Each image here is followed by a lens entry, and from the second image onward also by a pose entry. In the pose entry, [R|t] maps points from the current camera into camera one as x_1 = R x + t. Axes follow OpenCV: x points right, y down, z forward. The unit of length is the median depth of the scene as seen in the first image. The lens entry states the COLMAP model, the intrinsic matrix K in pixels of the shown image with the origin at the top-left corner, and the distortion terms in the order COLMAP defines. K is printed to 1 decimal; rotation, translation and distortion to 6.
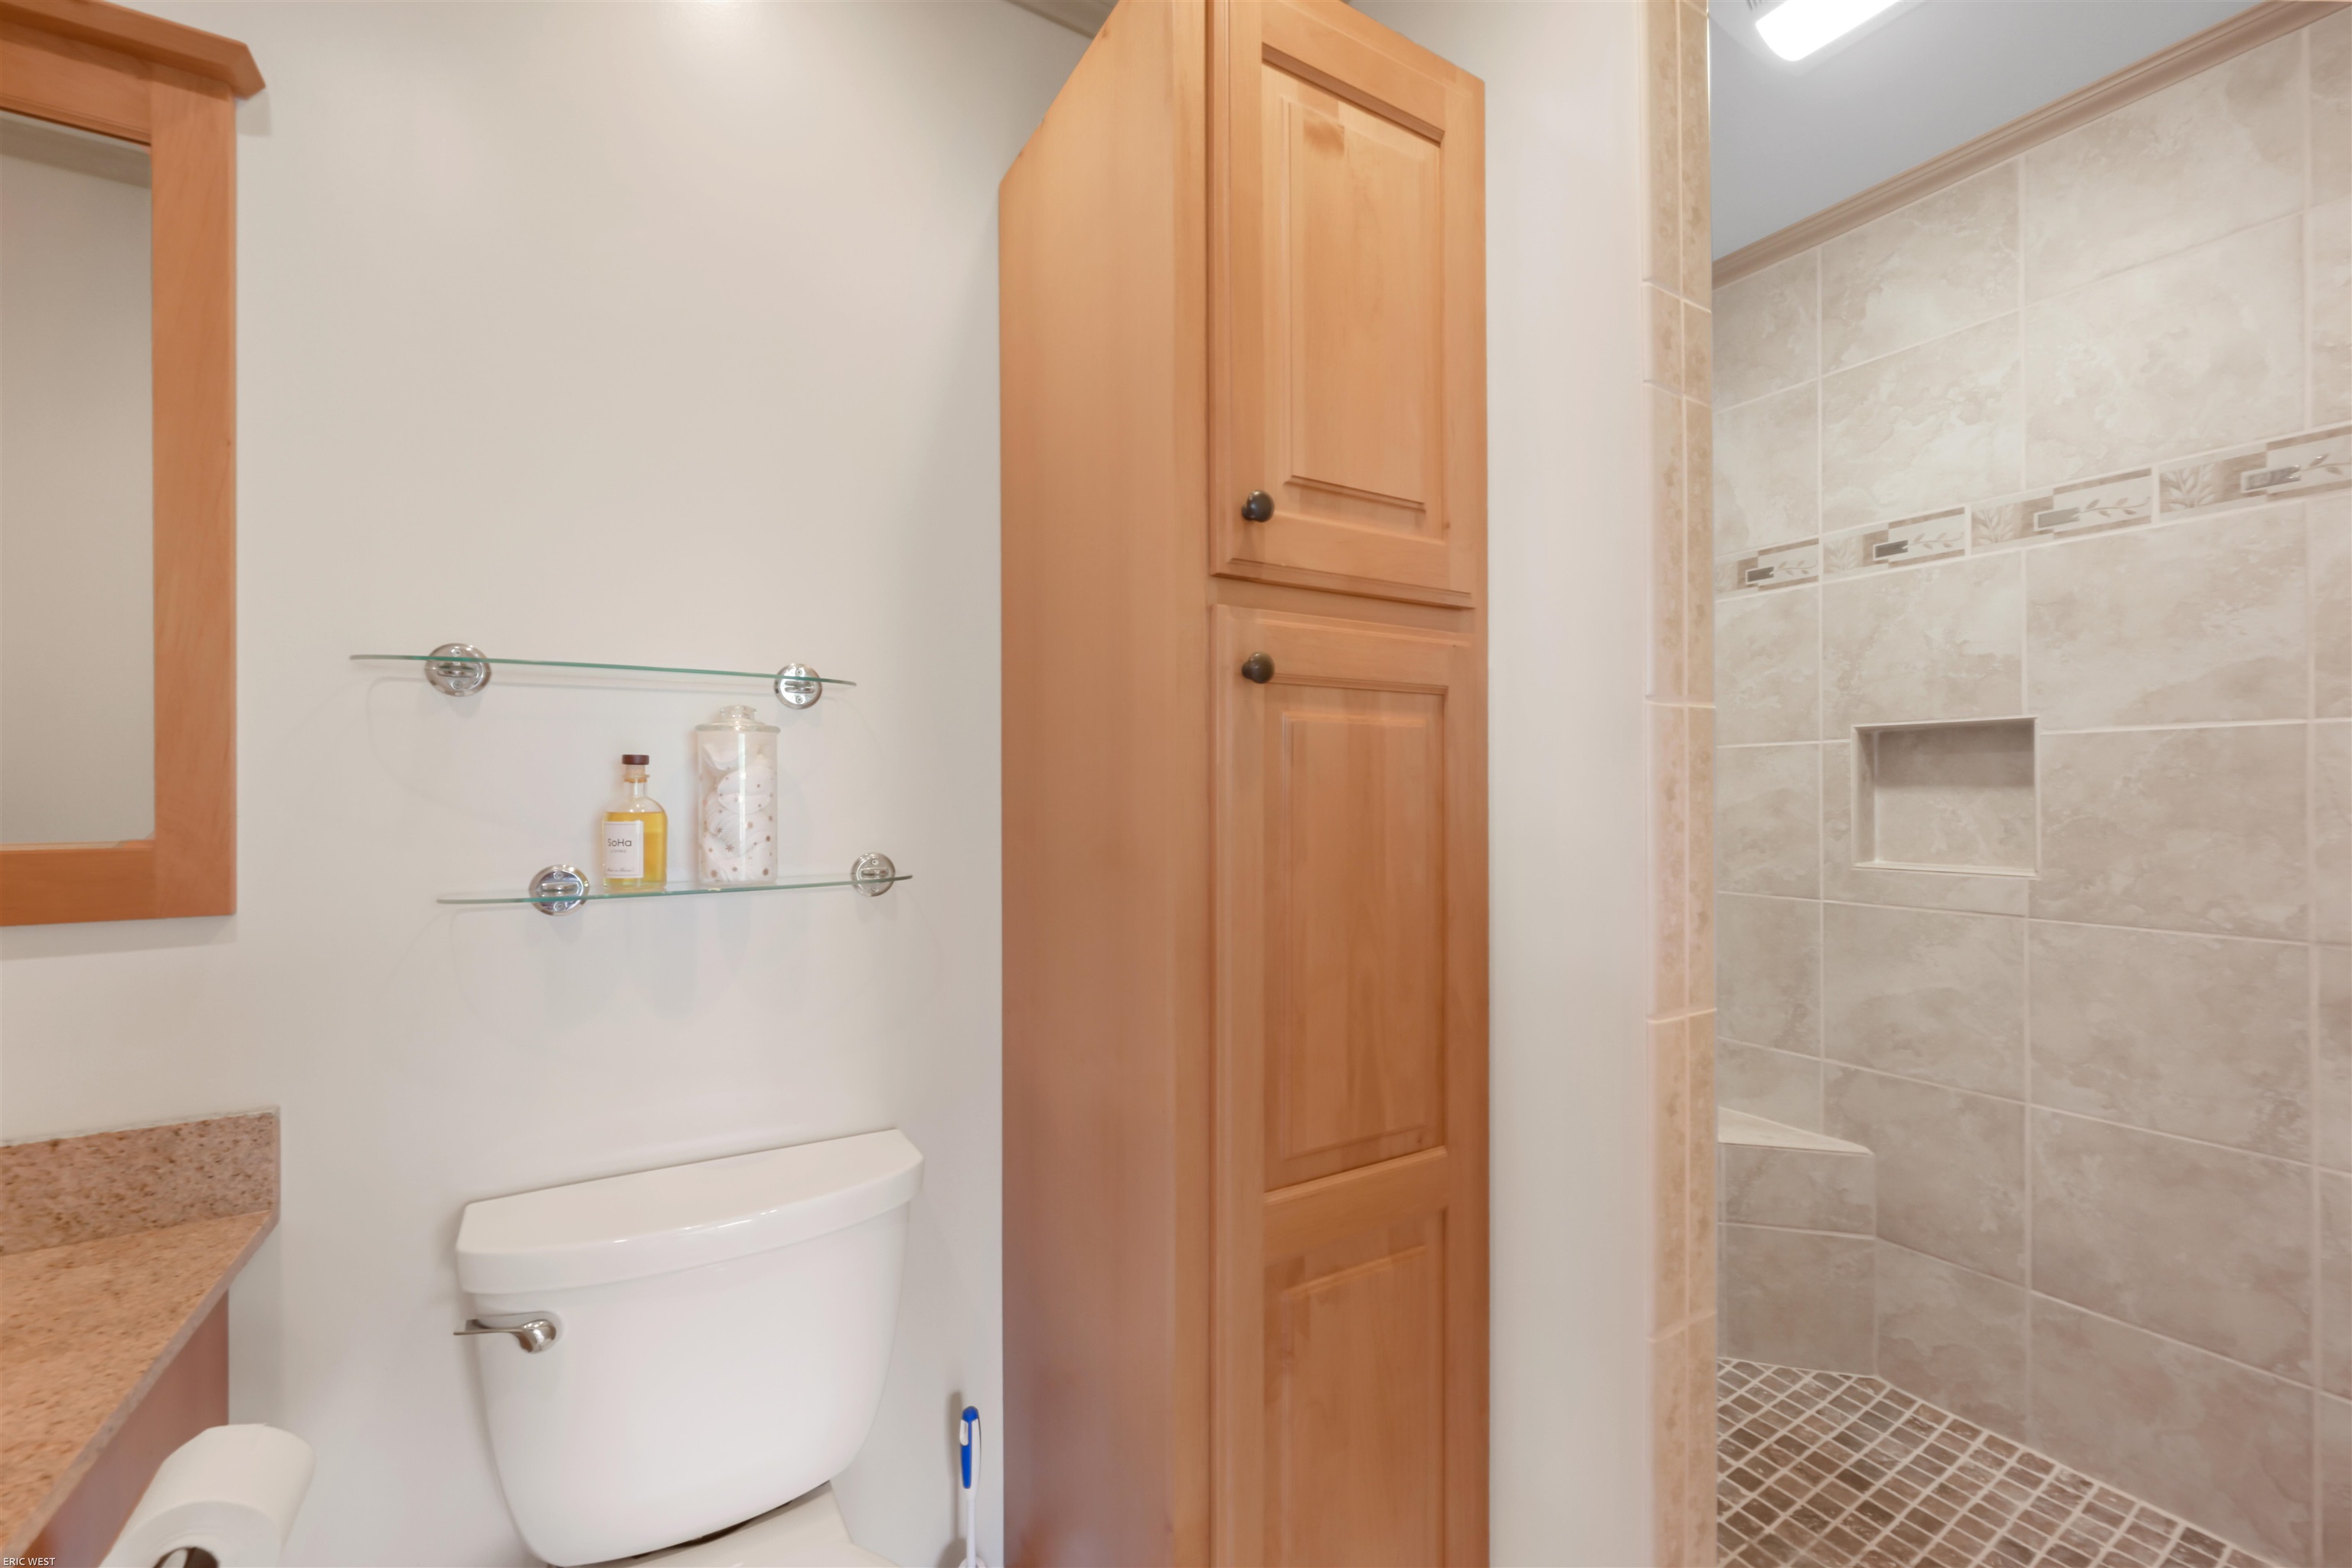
lens RADIAL K [[982.0, 0, 1176.1], [0, 982.0, 795.2], [0, 0, 1]] dist [-0.004619, 0.001267]
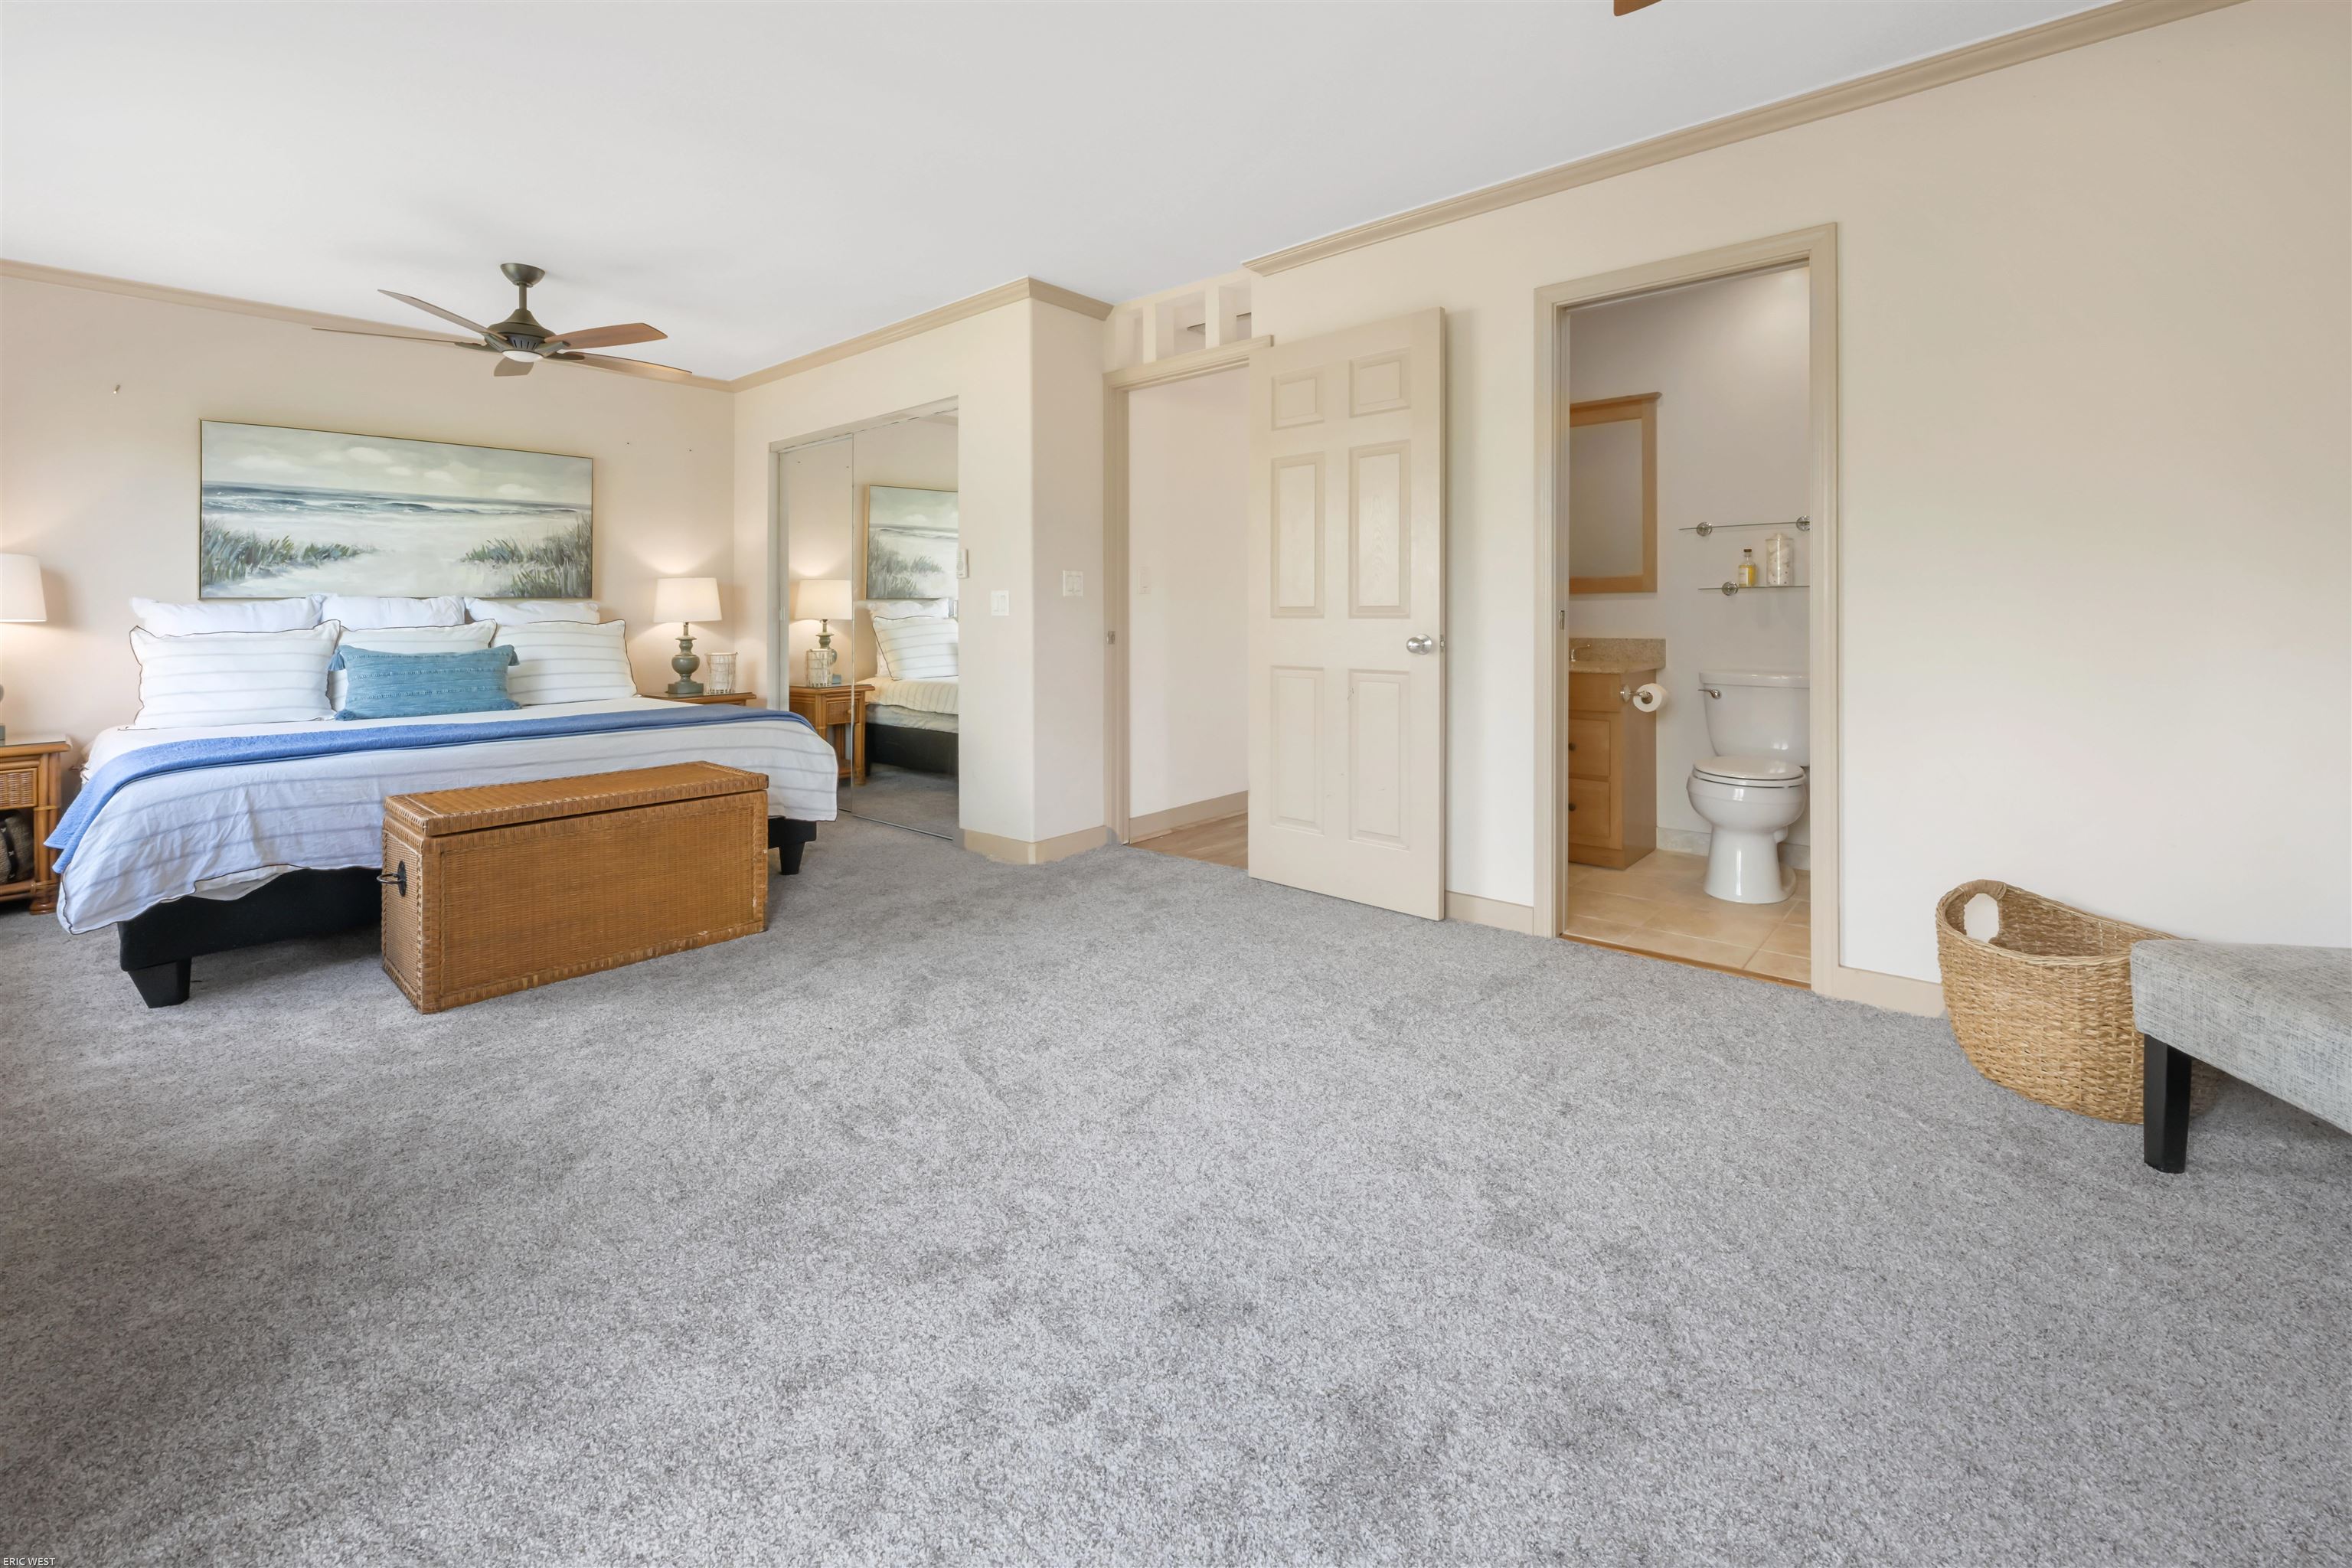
lens RADIAL K [[982.0, 0, 1180.9], [0, 982.0, 603.4], [0, 0, 1]] dist [-0.004619, 0.001267]
pose [[0.318776, -0.007770, -0.947798, 2.471274], [0.002852, 0.999970, -0.007239, 0.201219], [0.947826, -0.000396, 0.318788, -2.375994]]
